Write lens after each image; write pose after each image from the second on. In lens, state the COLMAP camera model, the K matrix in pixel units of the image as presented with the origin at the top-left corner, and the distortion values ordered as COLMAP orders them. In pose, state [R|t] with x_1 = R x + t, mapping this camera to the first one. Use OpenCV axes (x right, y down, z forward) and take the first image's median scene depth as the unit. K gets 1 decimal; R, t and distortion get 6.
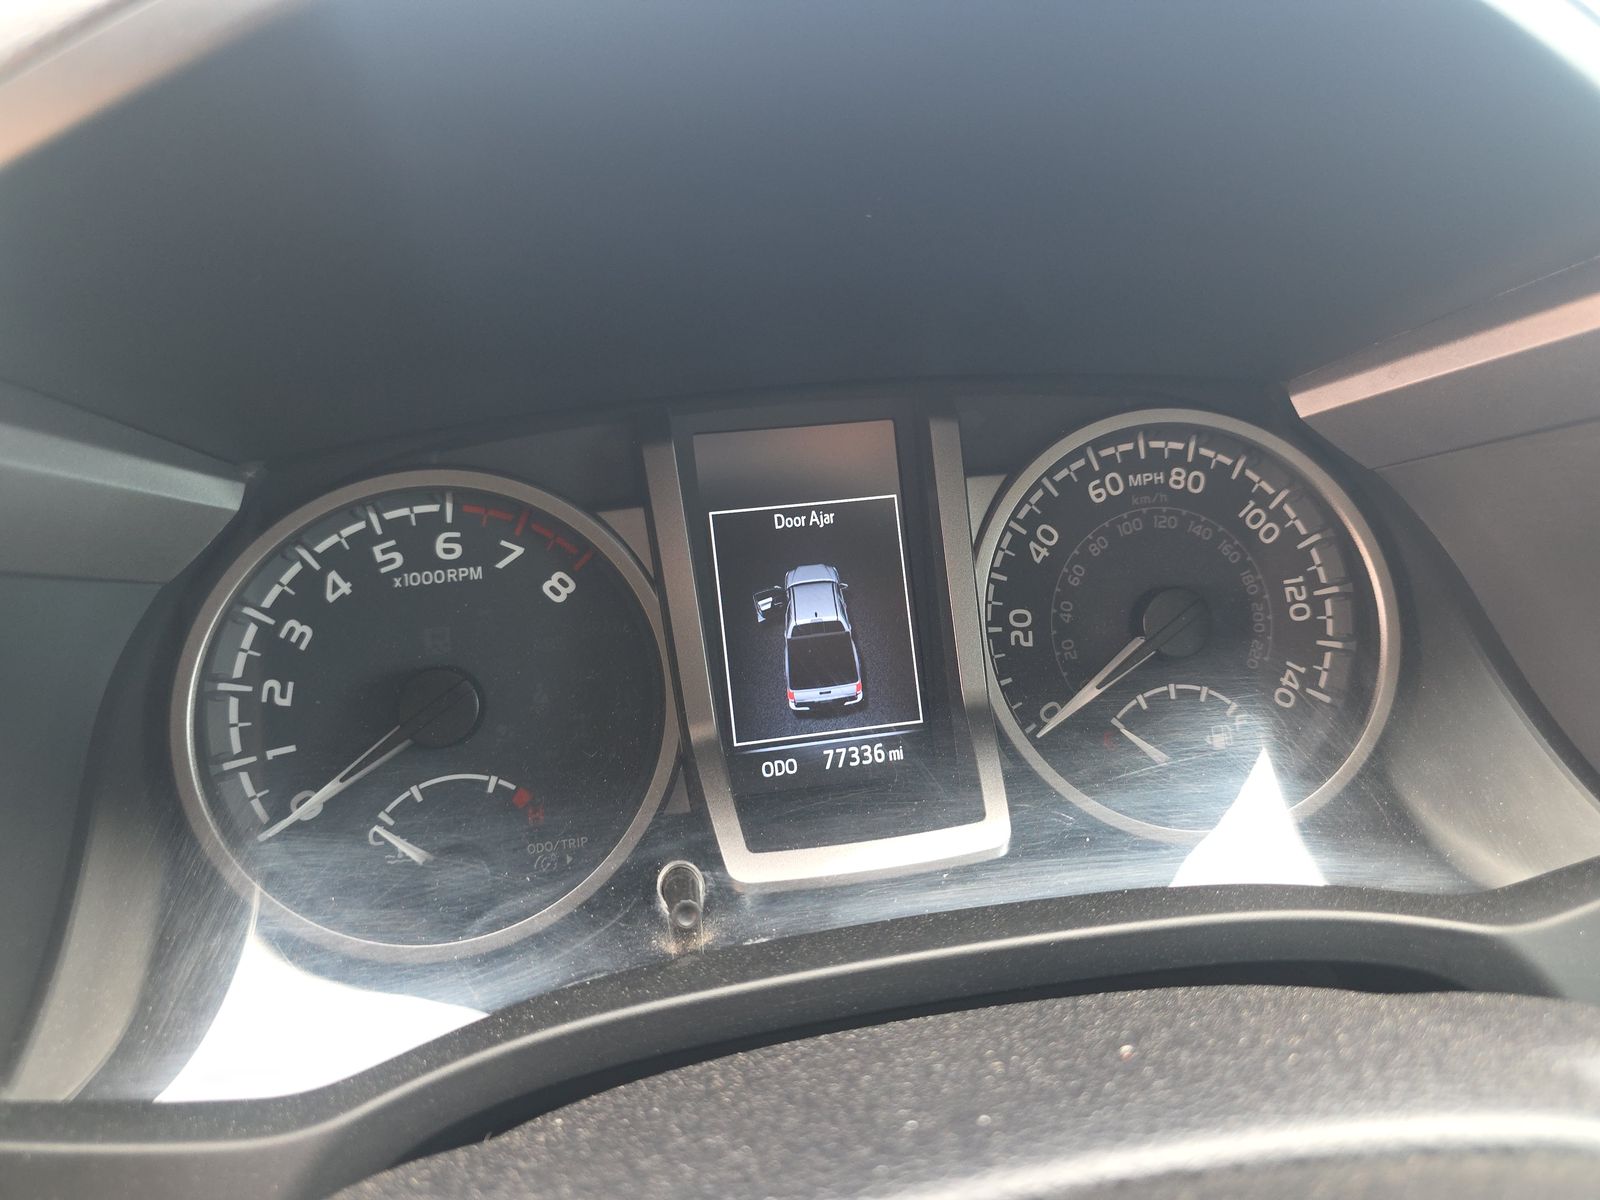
lens RADIAL K [[1078.9, 0, 801.2], [0, 1078.9, 597.3], [0, 0, 1]] dist [0.052457, 0.000057]
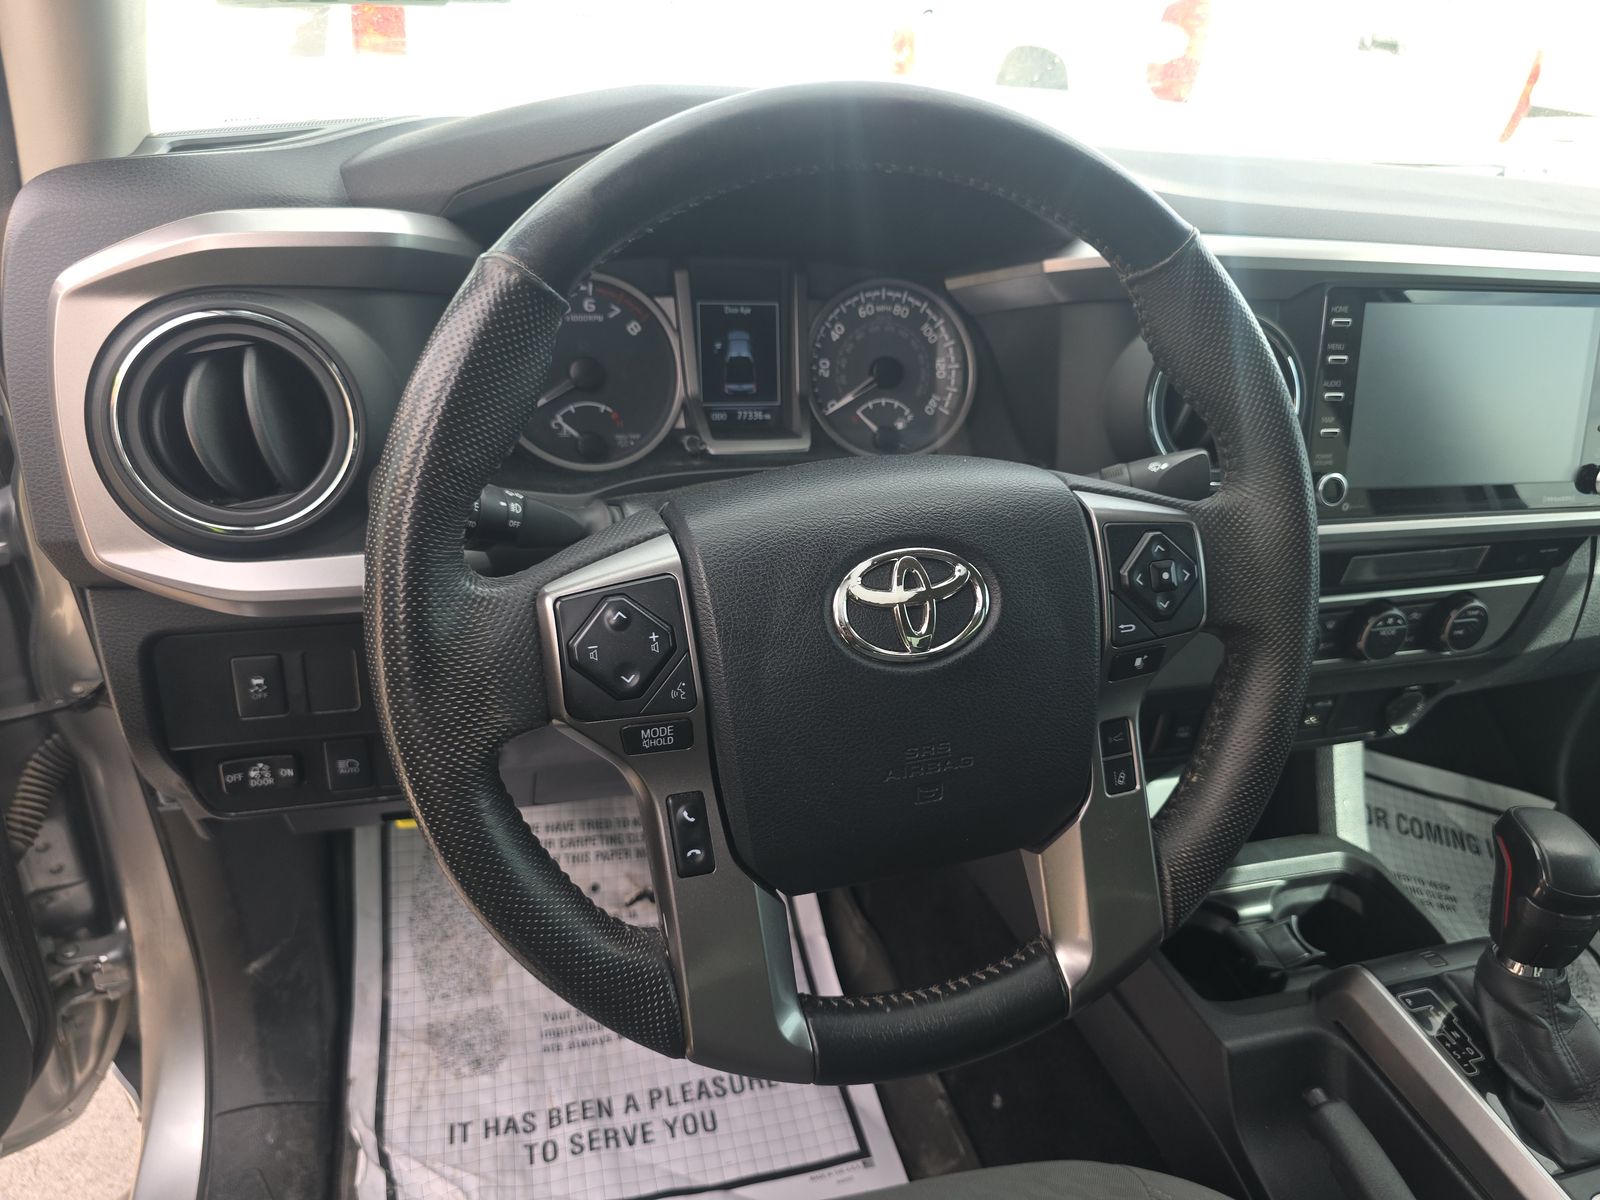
lens RADIAL K [[1078.9, 0, 801.5], [0, 1078.9, 599.1], [0, 0, 1]] dist [0.052457, 0.000057]
pose [[0.983730, 0.069295, 0.165754, -0.205693], [-0.102445, 0.974284, 0.200689, 0.052036], [-0.147584, -0.214405, 0.965531, -1.403650]]
